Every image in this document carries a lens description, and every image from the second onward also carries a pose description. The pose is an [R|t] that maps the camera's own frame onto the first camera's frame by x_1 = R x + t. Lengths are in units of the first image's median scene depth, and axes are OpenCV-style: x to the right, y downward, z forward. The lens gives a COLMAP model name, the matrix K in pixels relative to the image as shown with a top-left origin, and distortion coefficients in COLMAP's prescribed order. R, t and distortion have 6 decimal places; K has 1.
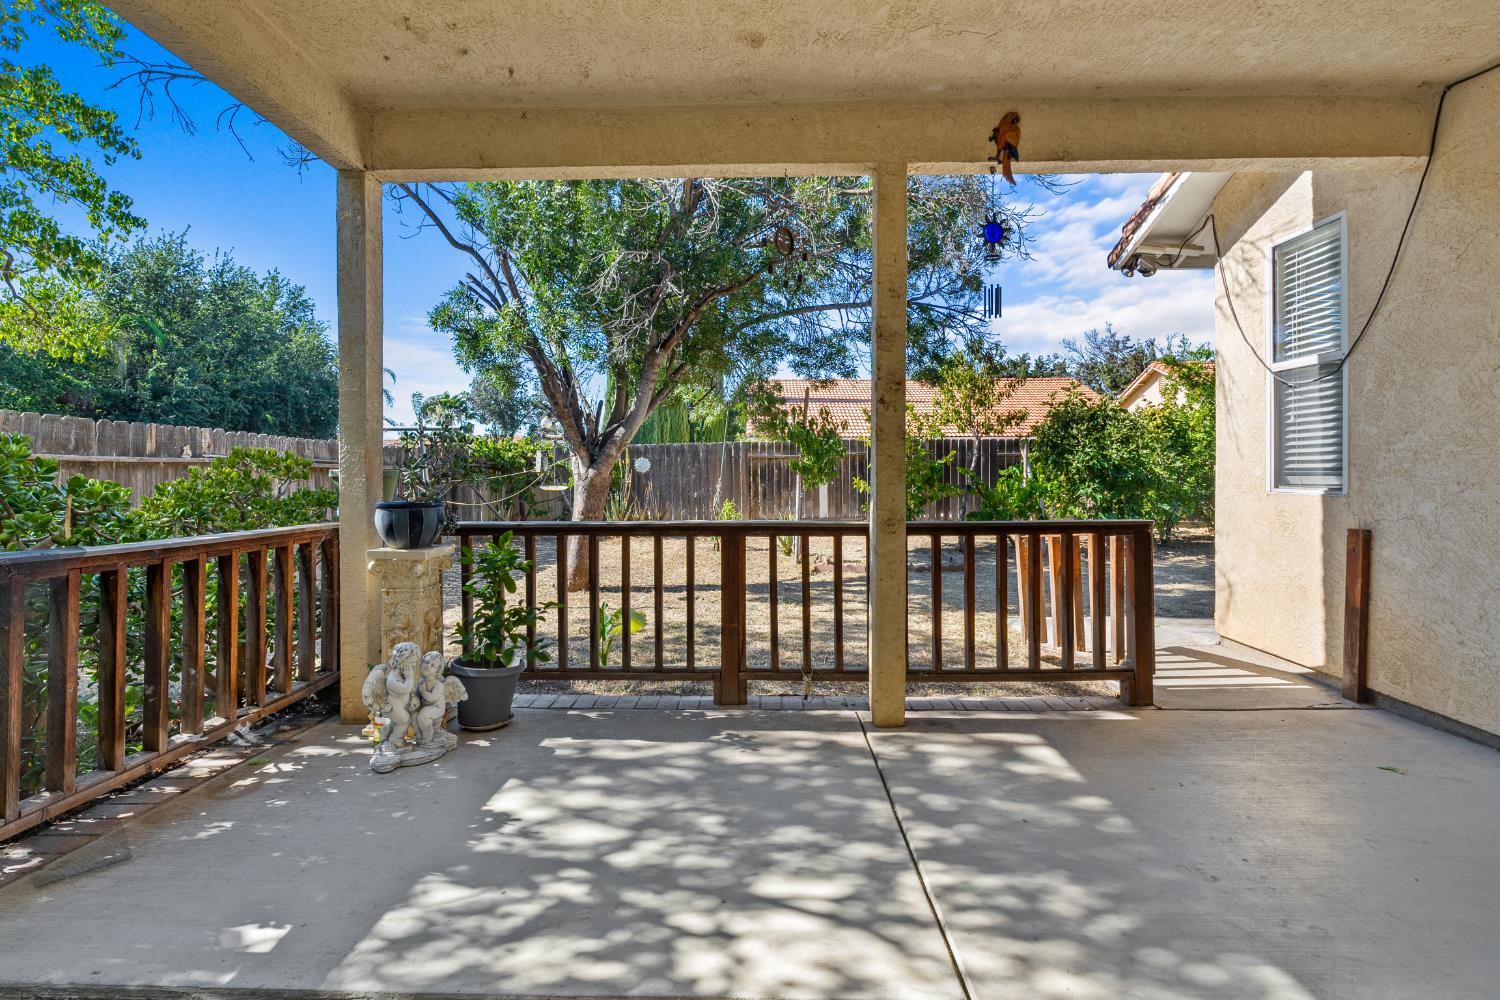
lens RADIAL K [[680.5, 0, 751.1], [0, 680.5, 471.9], [0, 0, 1]] dist [-0.003765, 0.001173]
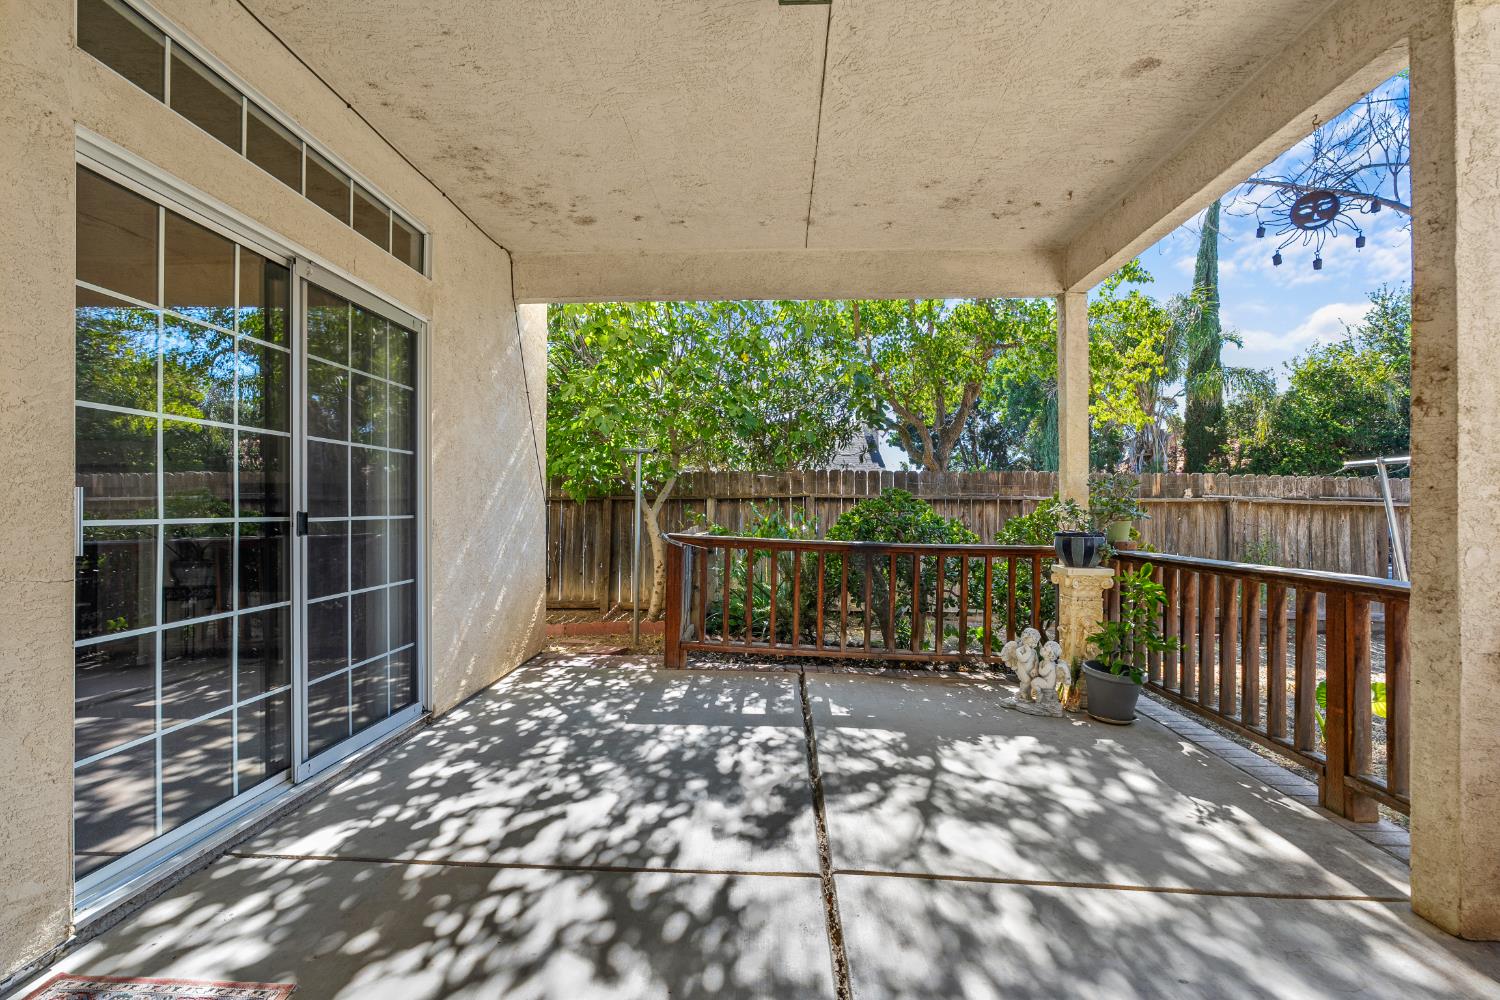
lens RADIAL K [[680.5, 0, 752.9], [0, 680.5, 504.4], [0, 0, 1]] dist [-0.003765, 0.001173]
pose [[-0.019833, -0.002819, -0.999799, 0.780641], [-0.003662, 0.999990, -0.002747, -0.004259], [0.999797, 0.003606, -0.019843, 0.366584]]
